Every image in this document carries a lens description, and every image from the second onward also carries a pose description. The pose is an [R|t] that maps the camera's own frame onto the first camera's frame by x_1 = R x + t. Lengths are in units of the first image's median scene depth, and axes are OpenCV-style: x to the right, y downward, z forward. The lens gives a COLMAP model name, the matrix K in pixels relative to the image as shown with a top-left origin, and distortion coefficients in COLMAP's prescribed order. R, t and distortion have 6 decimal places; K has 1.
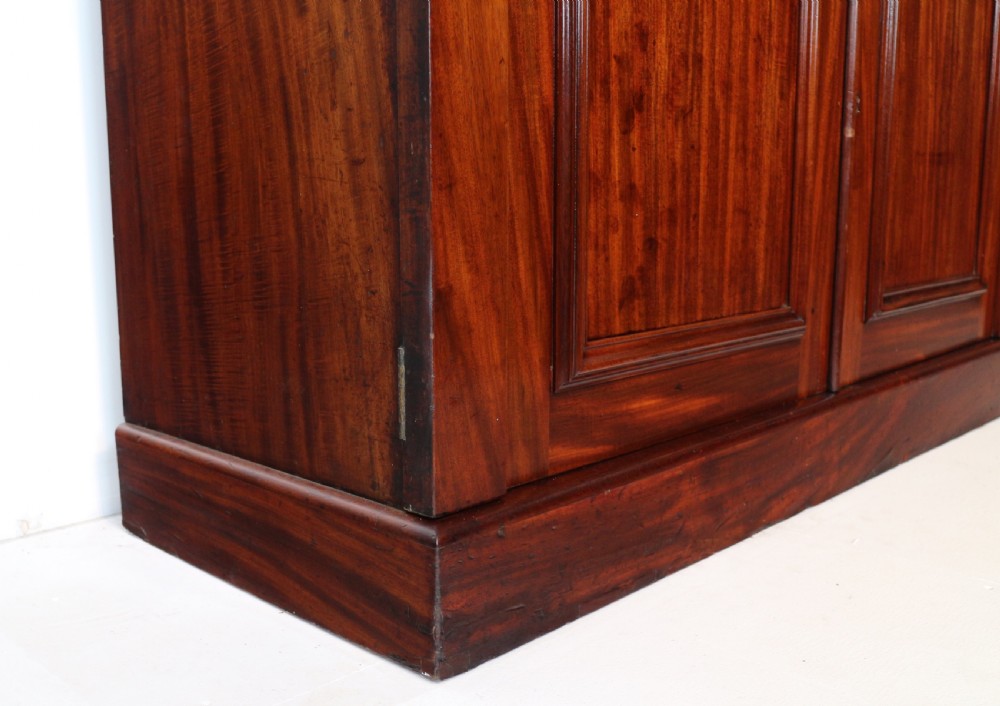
lens RADIAL K [[1061.7, 0, 393.5], [0, 1061.7, 403.9], [0, 0, 1]] dist [-0.140070, 0.000000]
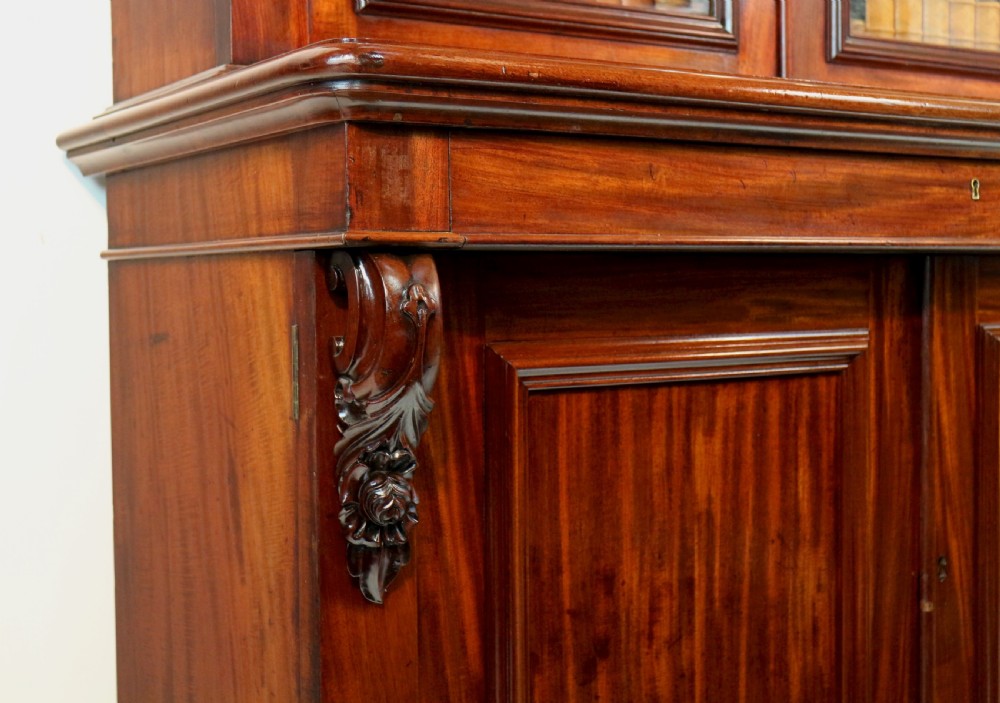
lens RADIAL K [[1409.7, 0, 516.9], [0, 1409.7, 337.2], [0, 0, 1]] dist [-0.041773, 0.000000]
pose [[0.989151, 0.012931, -0.146333, 0.326829], [-0.037323, 0.985553, -0.165201, -0.338028], [0.142082, 0.168870, 0.975344, -0.311672]]
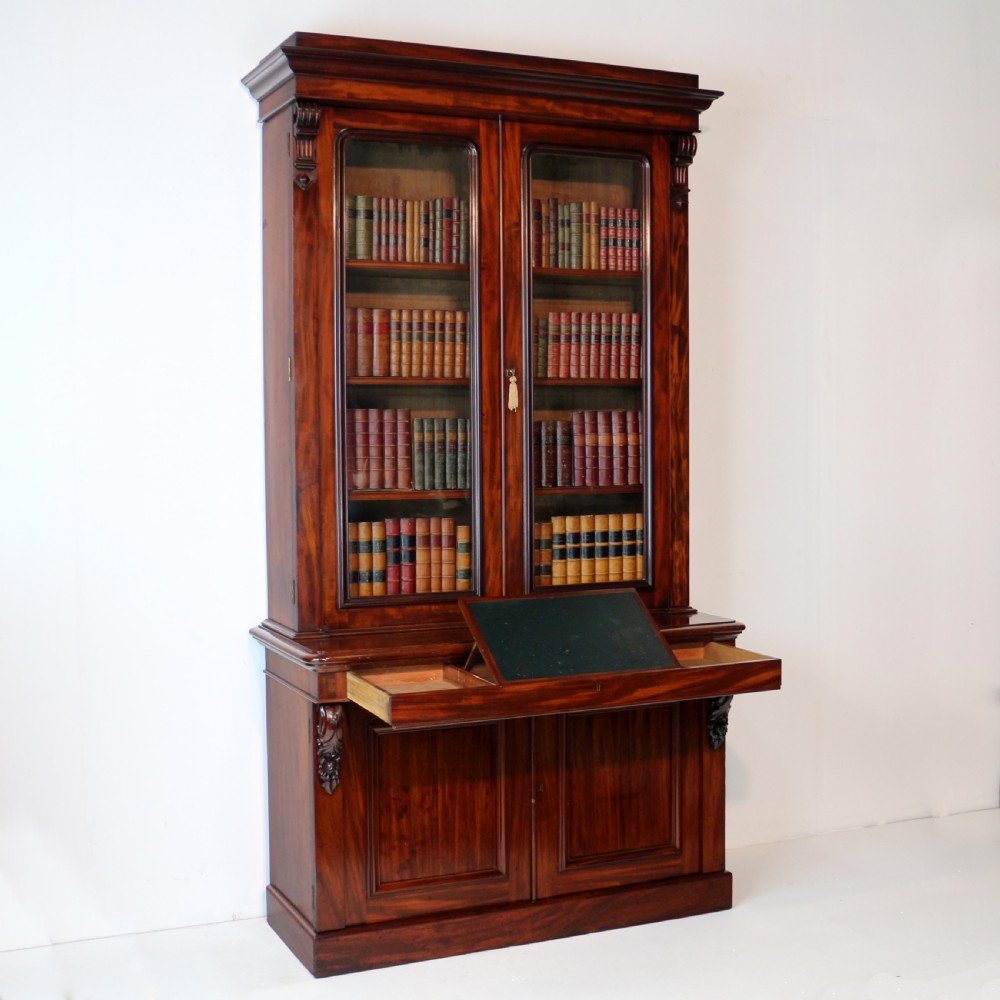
lens RADIAL K [[1468.2, 0, 505.3], [0, 1468.2, 484.6], [0, 0, 1]] dist [-0.129737, 0.000000]
pose [[0.952690, 0.024046, -0.302991, 1.772587], [-0.073215, 0.985668, -0.151982, -0.585703], [0.294994, 0.166975, 0.940796, -3.130456]]
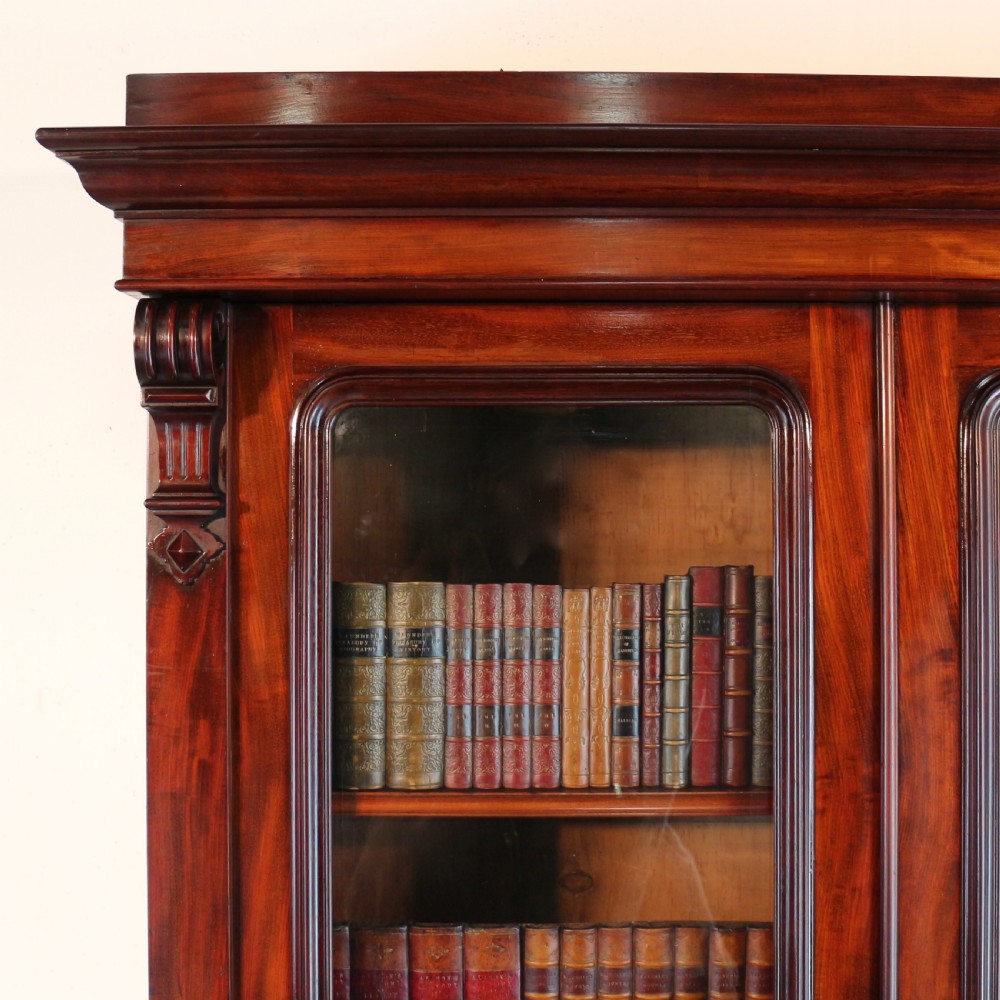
lens RADIAL K [[1694.9, 0, 573.9], [0, 1694.9, 452.6], [0, 0, 1]] dist [-0.155572, 0.000000]
pose [[0.750543, -0.003433, -0.660813, 1.163862], [-0.148525, 0.973525, -0.173750, -1.942983], [0.643915, 0.228554, 0.730162, -0.347881]]
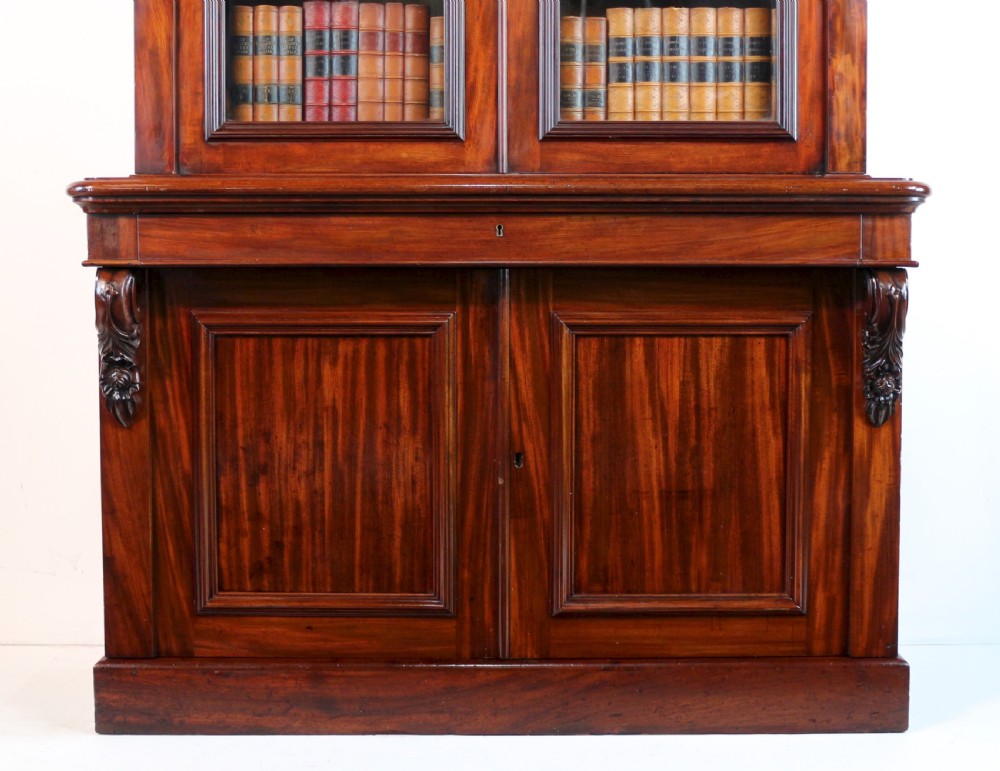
lens RADIAL K [[1530.8, 0, 514.6], [0, 1530.8, 326.5], [0, 0, 1]] dist [-0.107587, 0.000000]
pose [[0.749522, 0.053397, -0.659823, 2.261353], [-0.151875, 0.984025, -0.092889, -0.339490], [0.644322, 0.169833, 0.745658, -0.764911]]
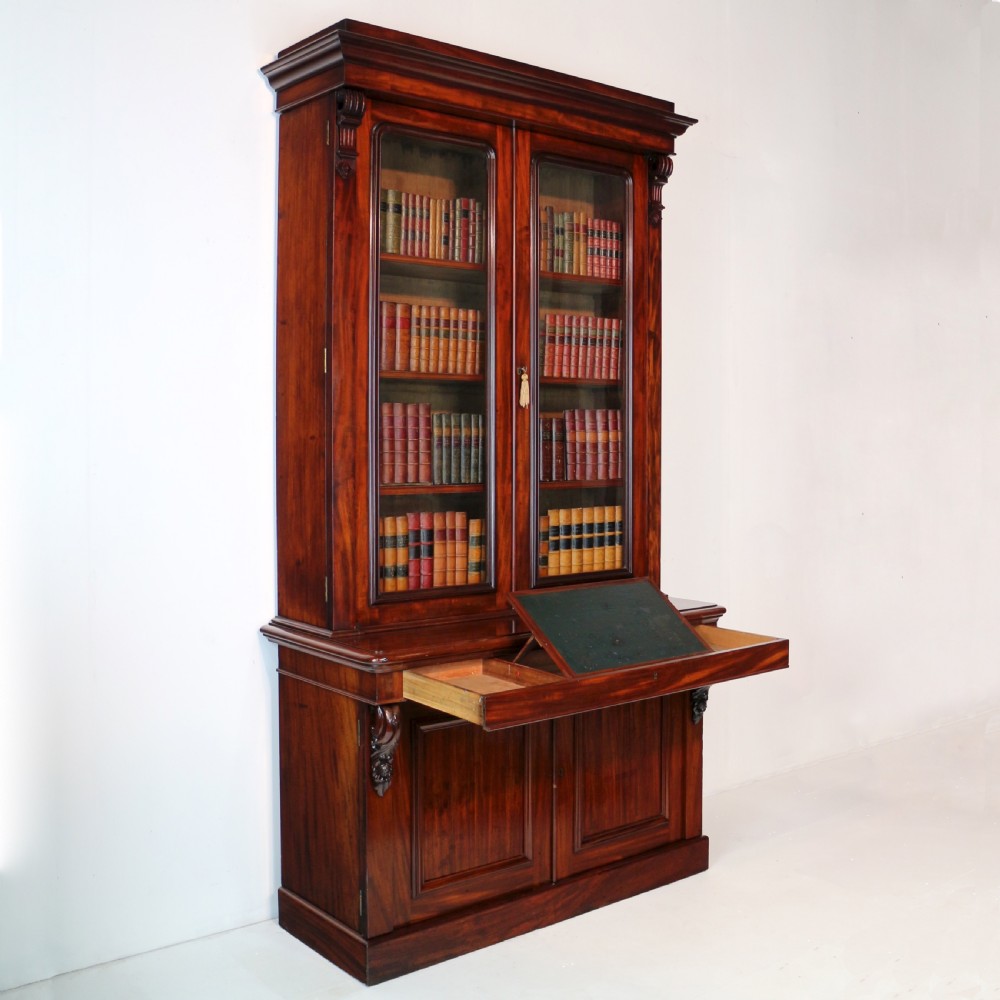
lens RADIAL K [[1190.8, 0, 526.0], [0, 1190.8, 439.1], [0, 0, 1]] dist [-0.143193, 0.000000]
pose [[0.999040, 0.019927, -0.039006, 0.569180], [-0.027394, 0.979124, -0.201409, -0.637231], [0.034178, 0.202284, 0.978730, -2.591284]]
